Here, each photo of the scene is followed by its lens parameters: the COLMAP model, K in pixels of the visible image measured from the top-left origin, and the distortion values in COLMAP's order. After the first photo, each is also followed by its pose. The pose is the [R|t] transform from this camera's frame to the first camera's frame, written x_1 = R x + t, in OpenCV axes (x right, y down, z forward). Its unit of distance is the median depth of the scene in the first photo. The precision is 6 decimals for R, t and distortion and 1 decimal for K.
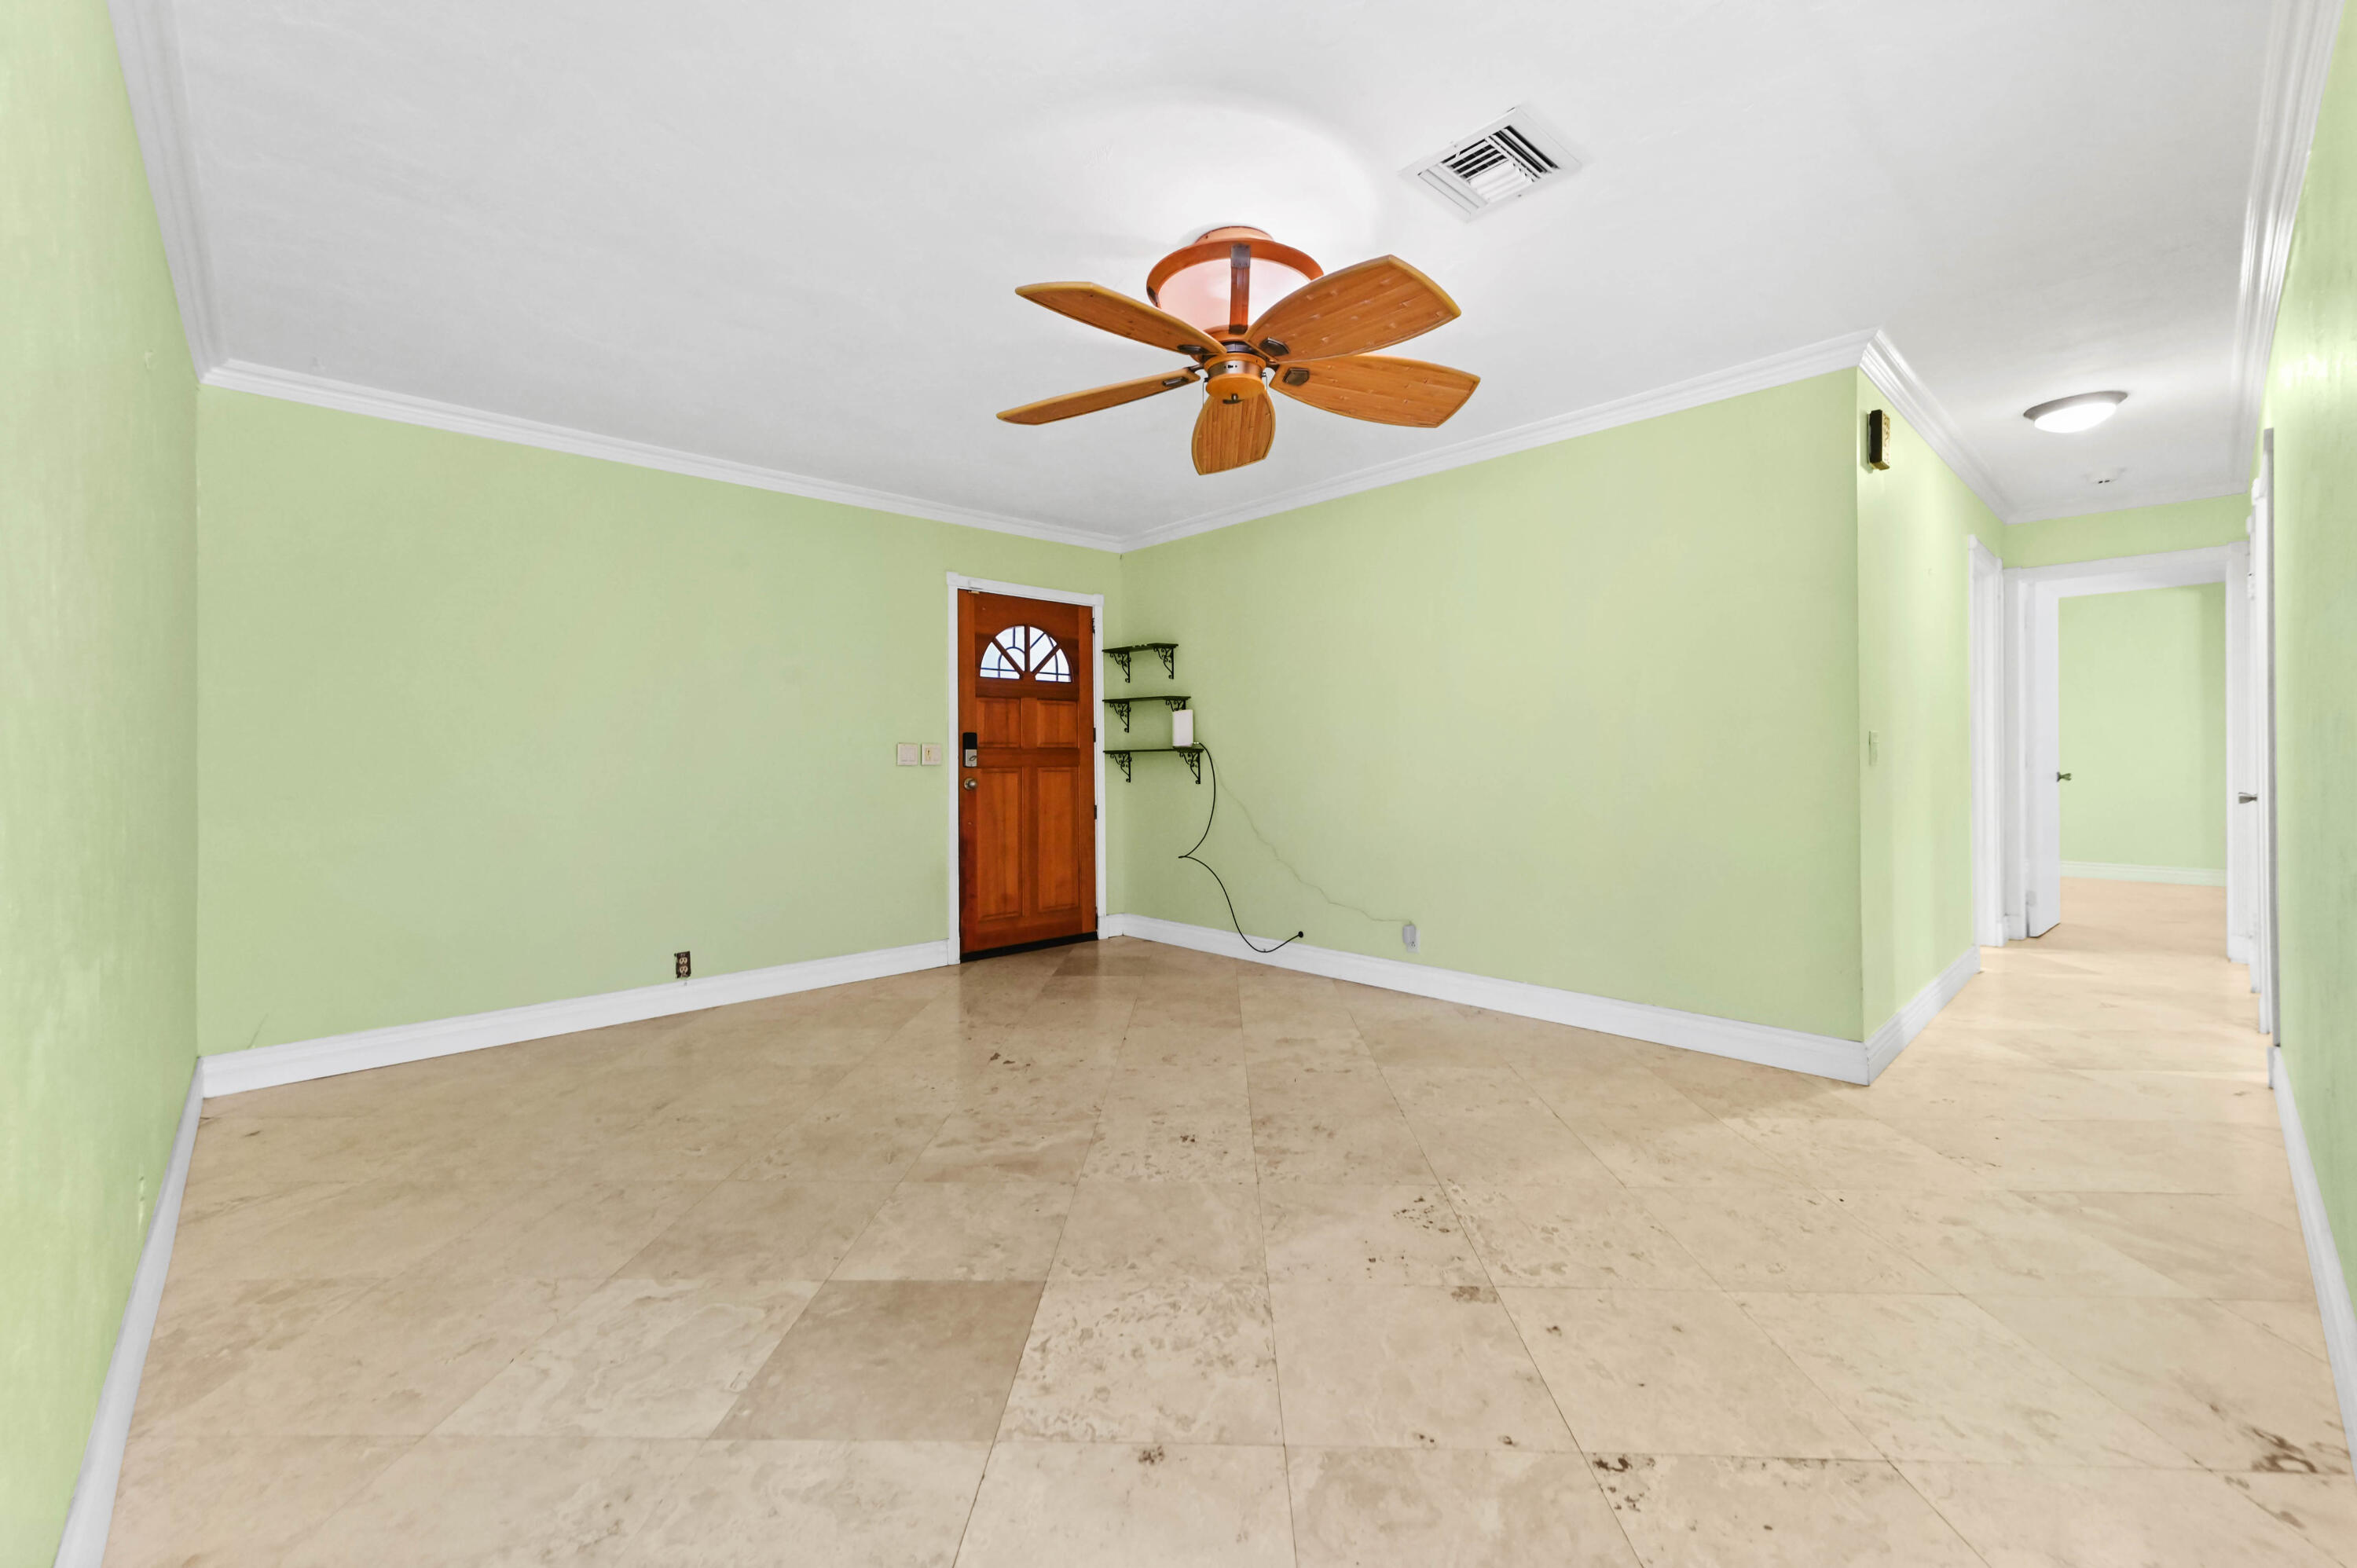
lens RADIAL K [[937.6, 0, 1193.8], [0, 937.6, 779.1], [0, 0, 1]] dist [0.011523, -0.001057]
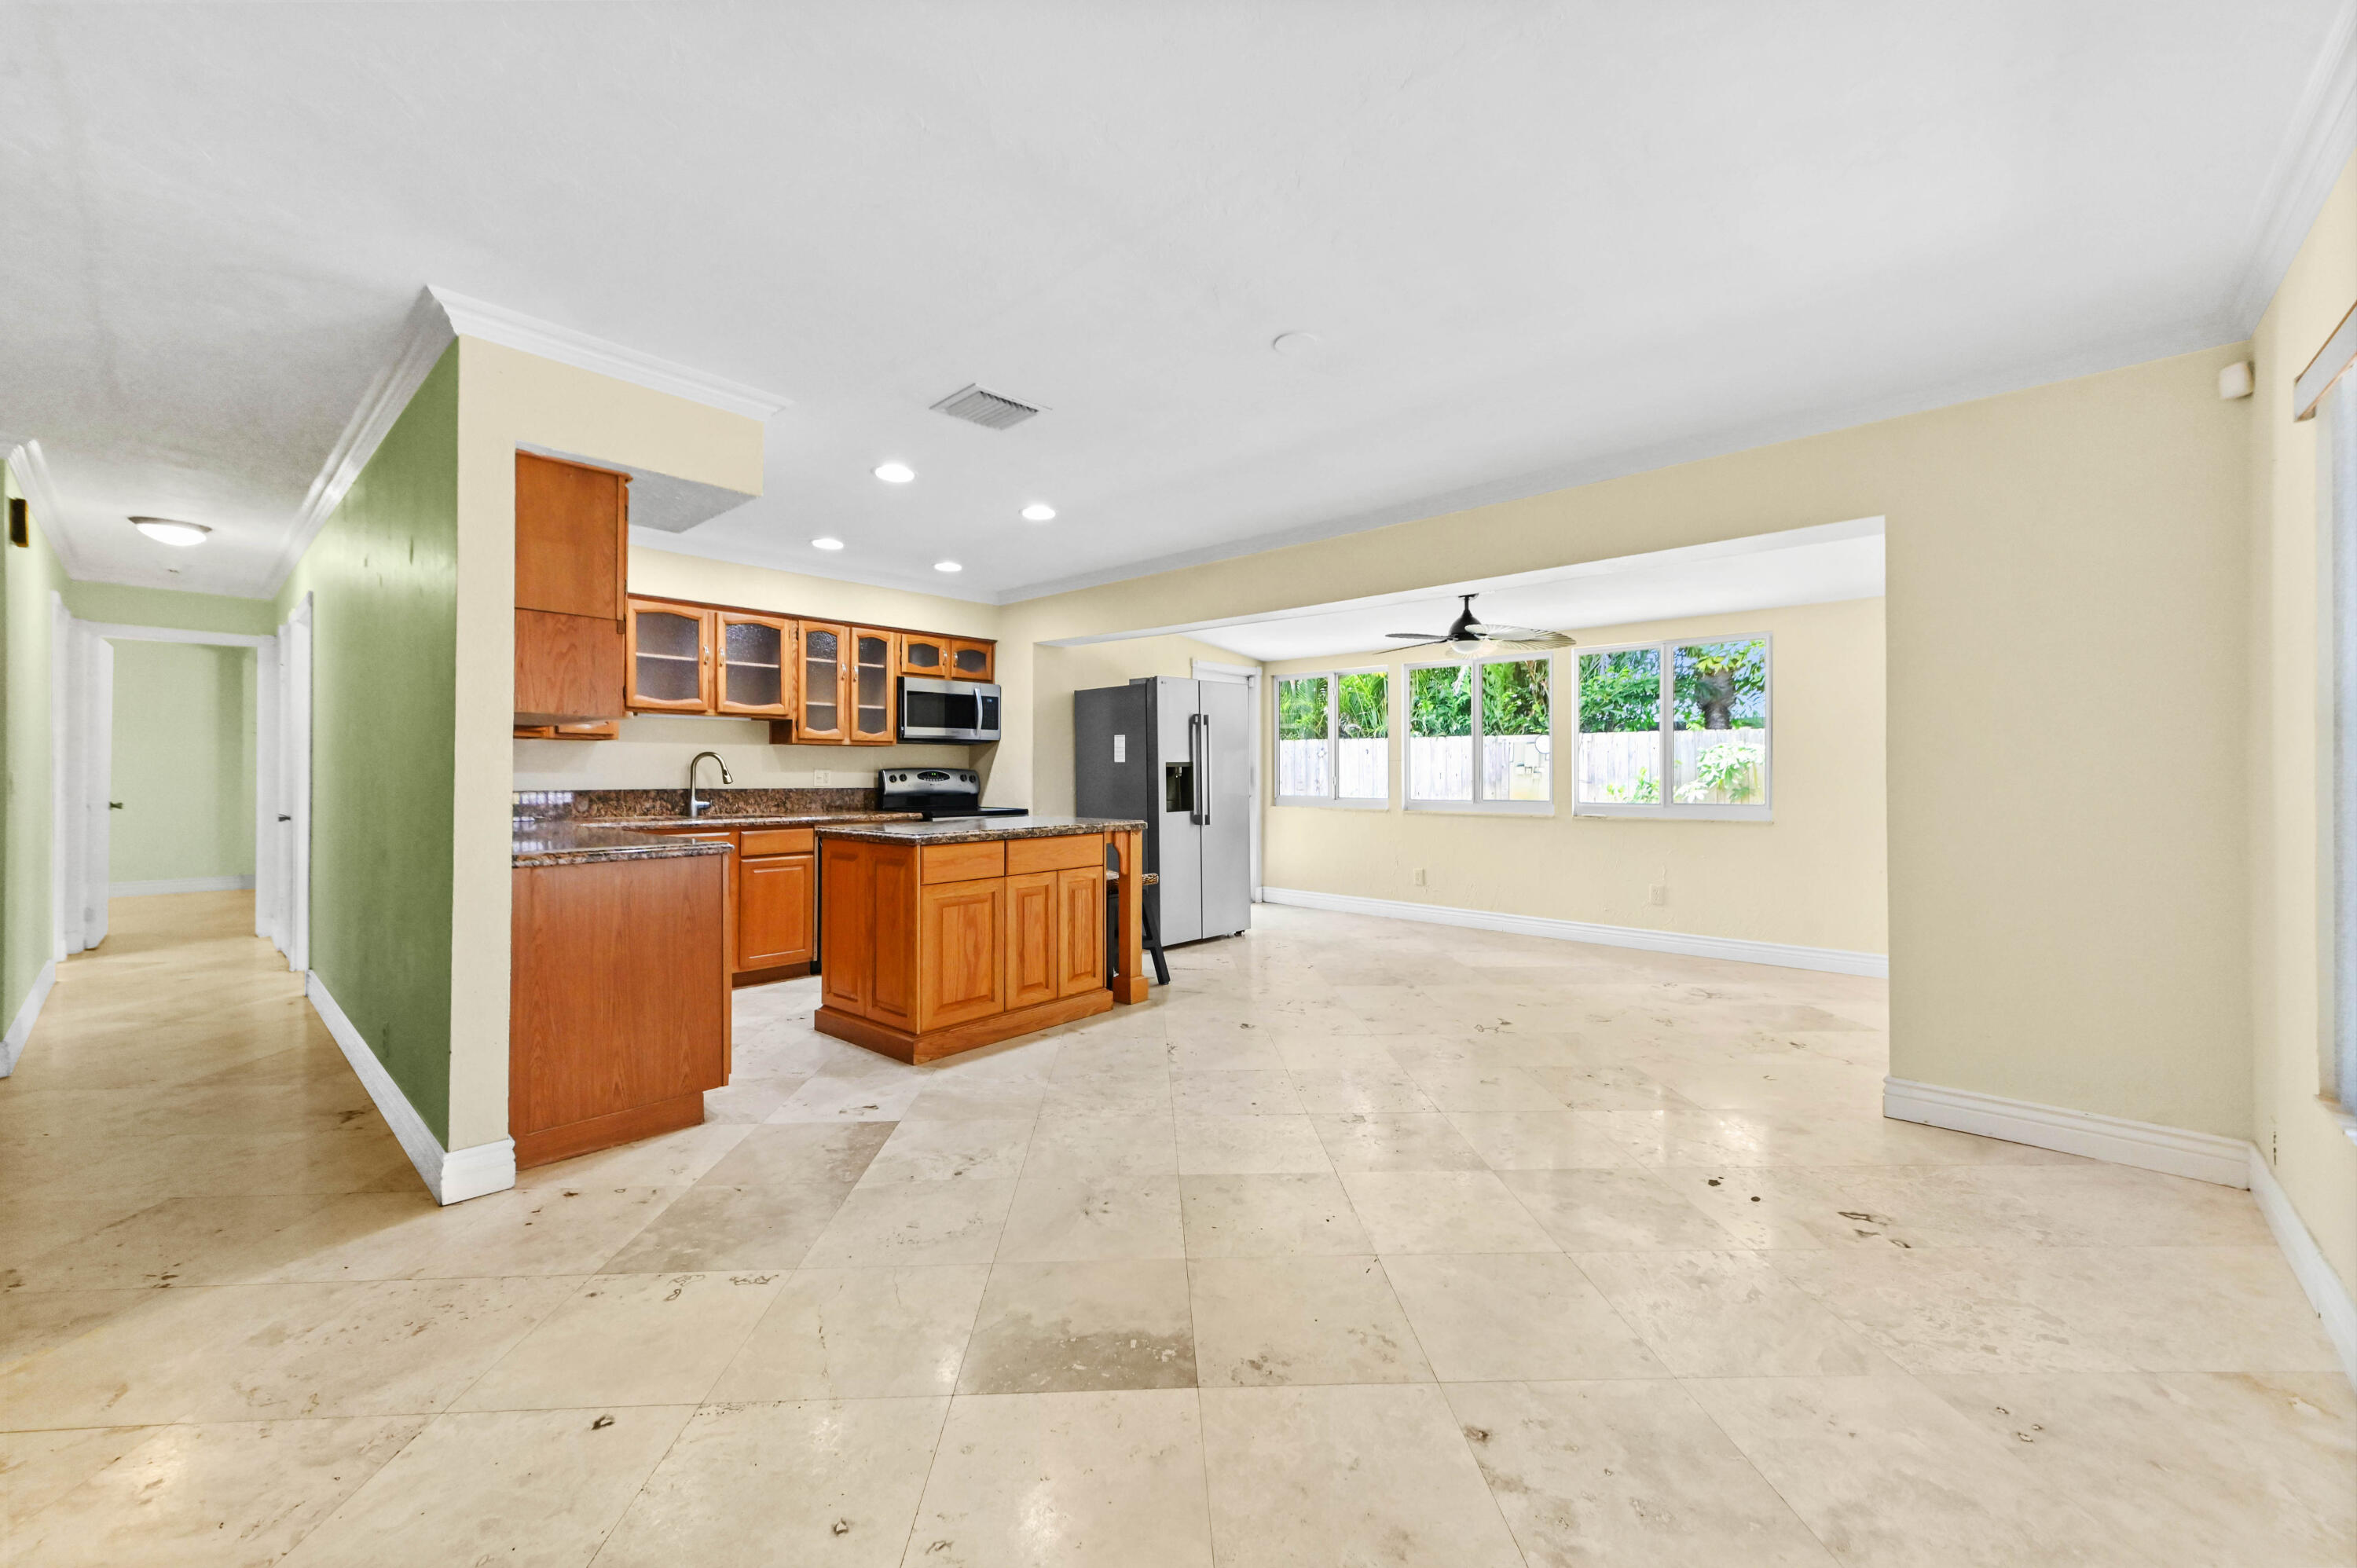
lens RADIAL K [[937.6, 0, 1185.7], [0, 937.6, 744.3], [0, 0, 1]] dist [0.011523, -0.001057]
pose [[-0.068593, 0.036944, 0.996960, -0.623565], [0.027509, 0.999004, -0.035128, -0.001156], [-0.997265, 0.025016, -0.069541, -0.408509]]
